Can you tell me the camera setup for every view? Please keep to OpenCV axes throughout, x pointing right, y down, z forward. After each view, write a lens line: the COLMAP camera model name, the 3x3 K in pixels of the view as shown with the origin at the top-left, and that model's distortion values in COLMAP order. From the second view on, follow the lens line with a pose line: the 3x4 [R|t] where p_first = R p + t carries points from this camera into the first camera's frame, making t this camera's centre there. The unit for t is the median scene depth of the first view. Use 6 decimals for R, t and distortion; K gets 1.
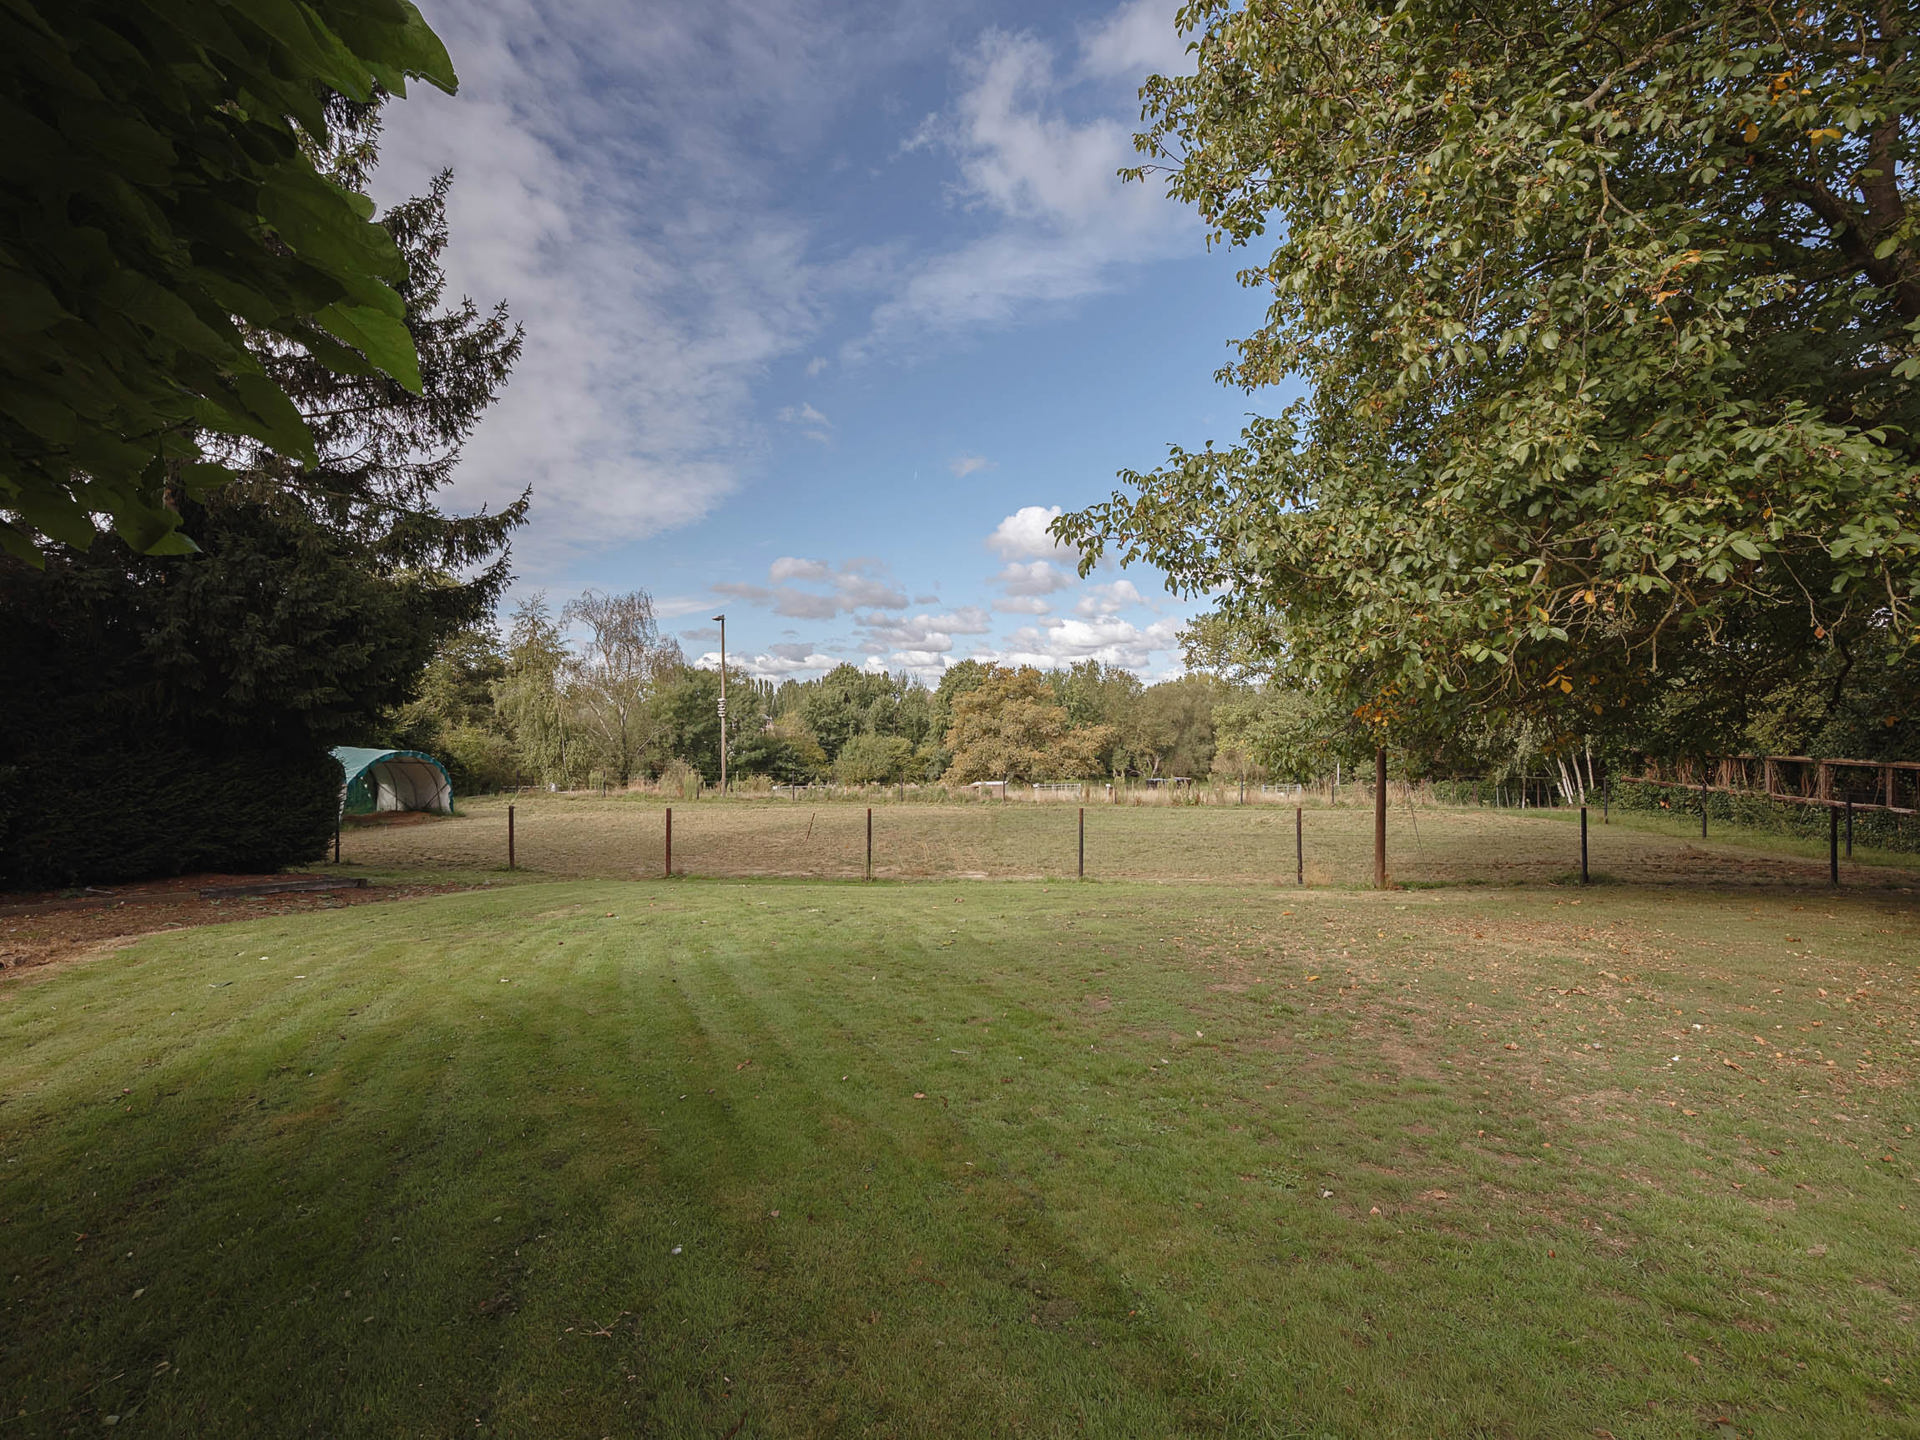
lens RADIAL K [[846.1, 0, 960.0], [0, 846.1, 720.0], [0, 0, 1]] dist [-0.001184, -0.000353]
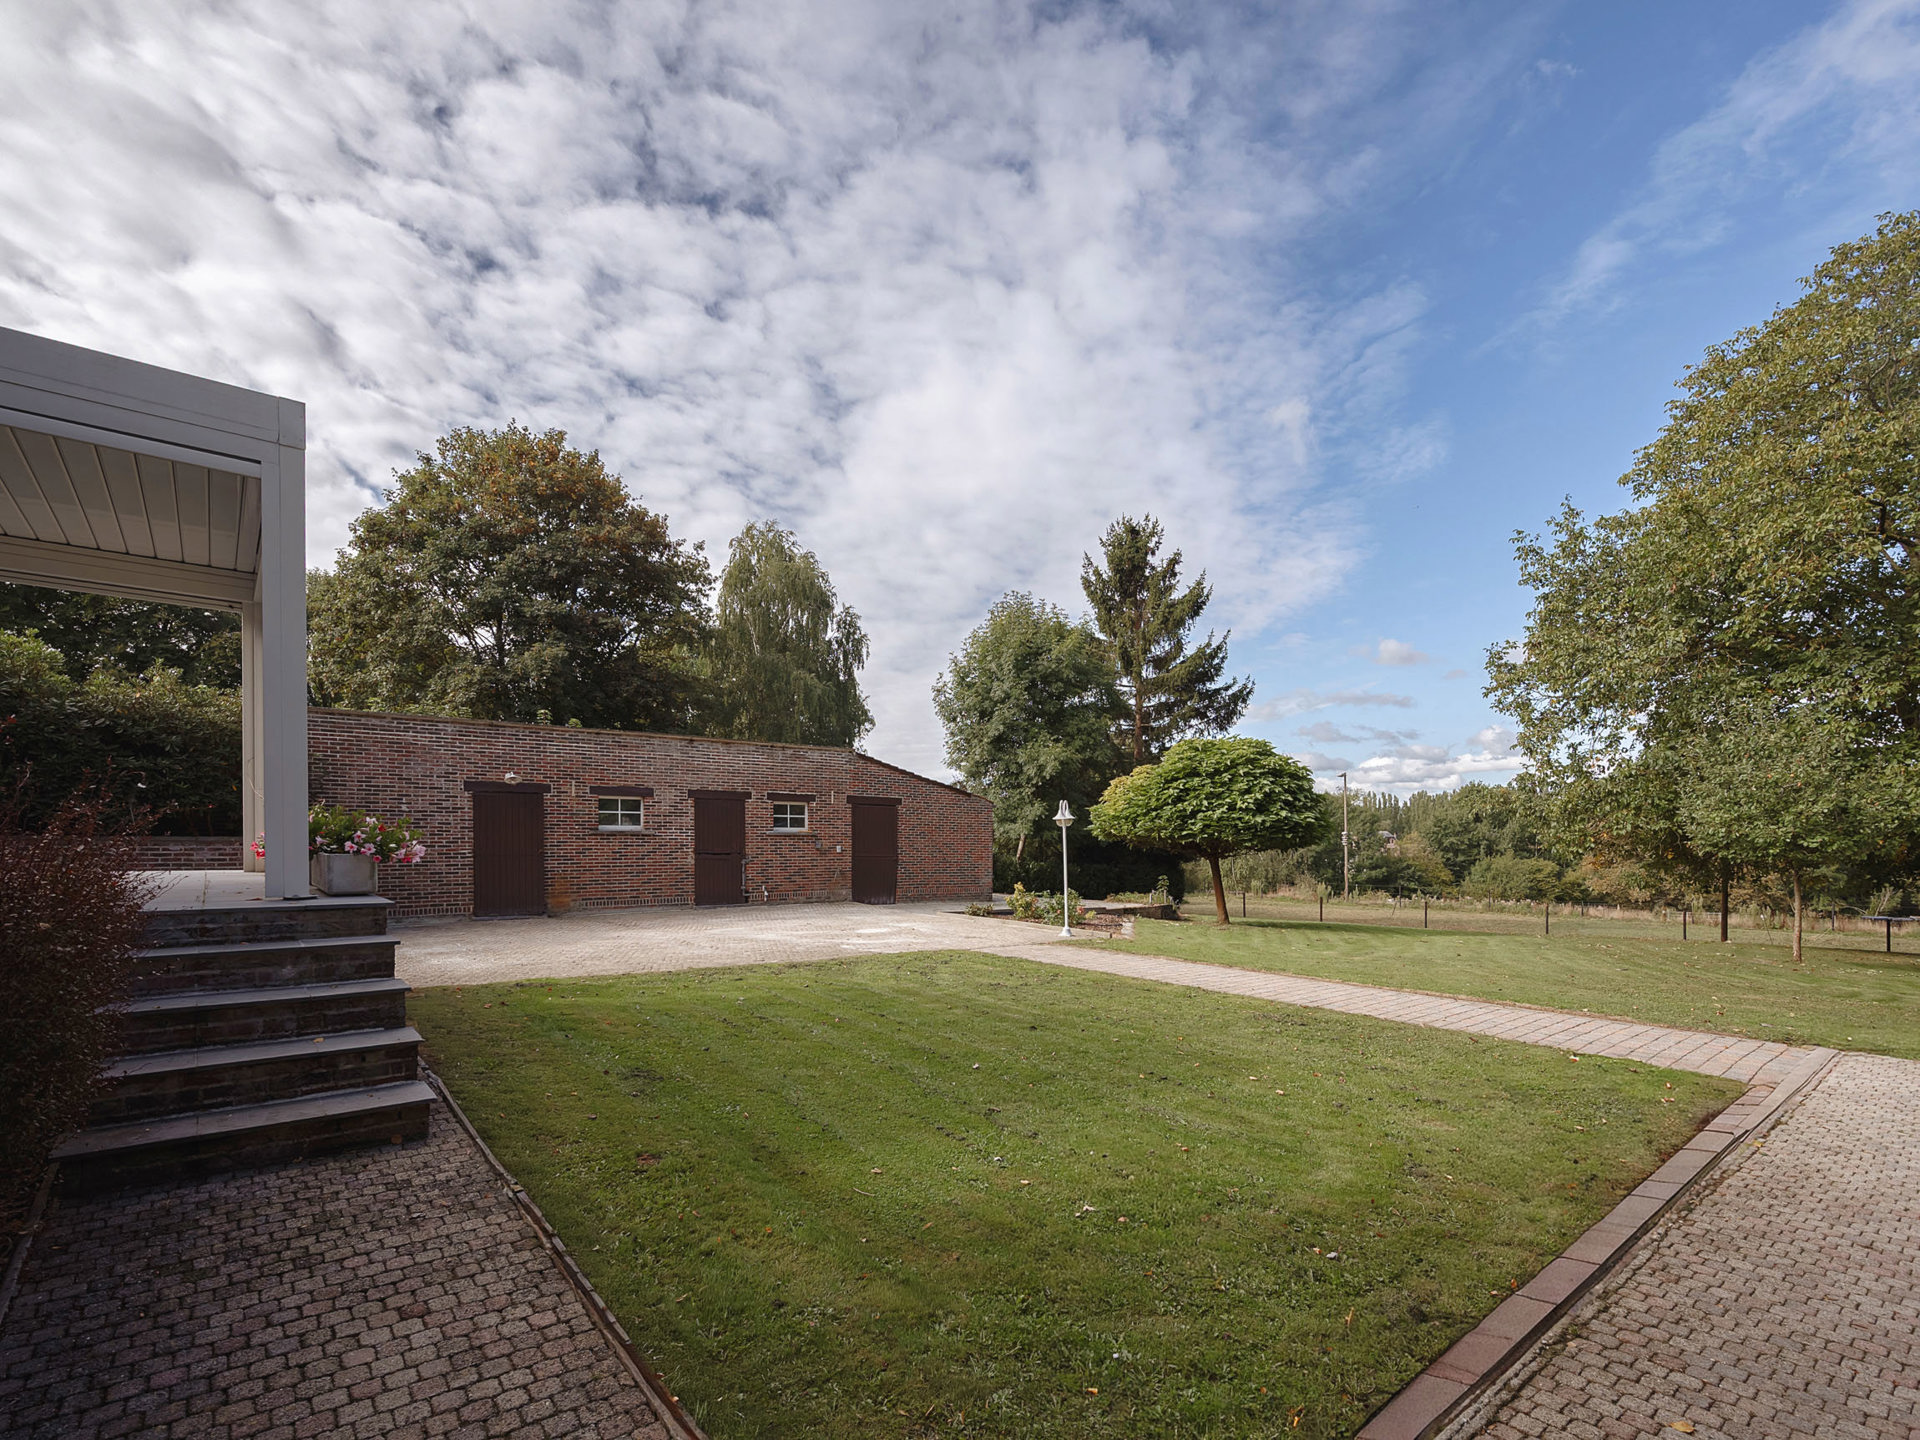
lens RADIAL K [[869.2, 0, 958.0], [0, 869.2, 812.2], [0, 0, 1]] dist [0.001059, 0.000027]
pose [[0.772232, -0.012966, -0.635208, 0.044498], [-0.003558, 0.999688, -0.024732, -0.006463], [0.635331, 0.021359, 0.771945, -0.166995]]
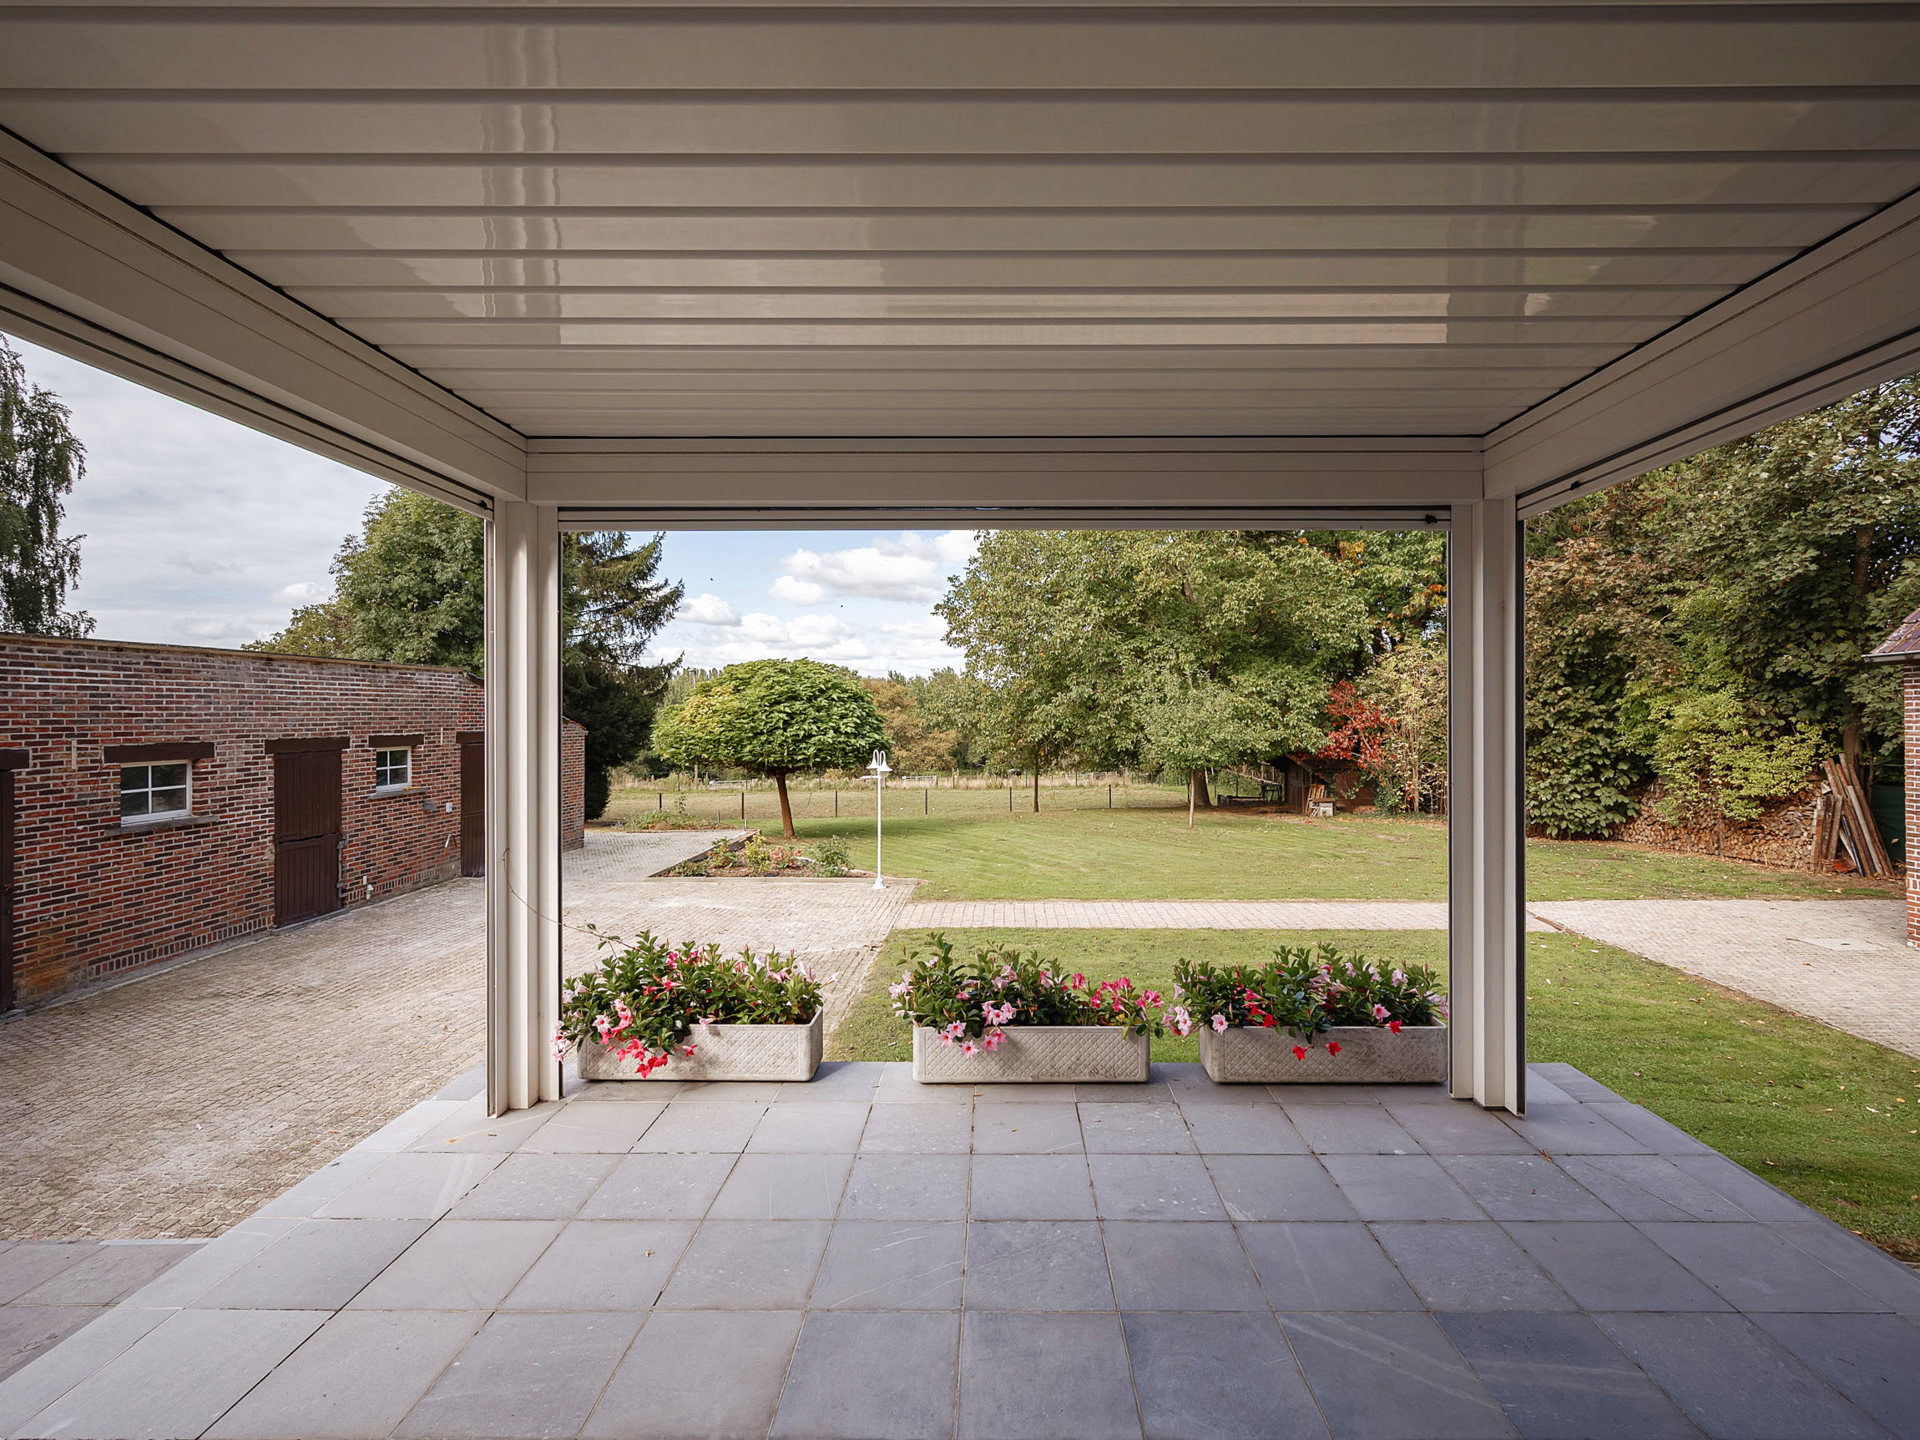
lens RADIAL K [[846.1, 0, 960.0], [0, 846.1, 720.0], [0, 0, 1]] dist [-0.001184, -0.000353]
pose [[0.987049, -0.008764, 0.160182, -0.019046], [0.006996, 0.999908, 0.011597, -0.015139], [-0.160269, -0.010327, 0.987019, -0.177661]]
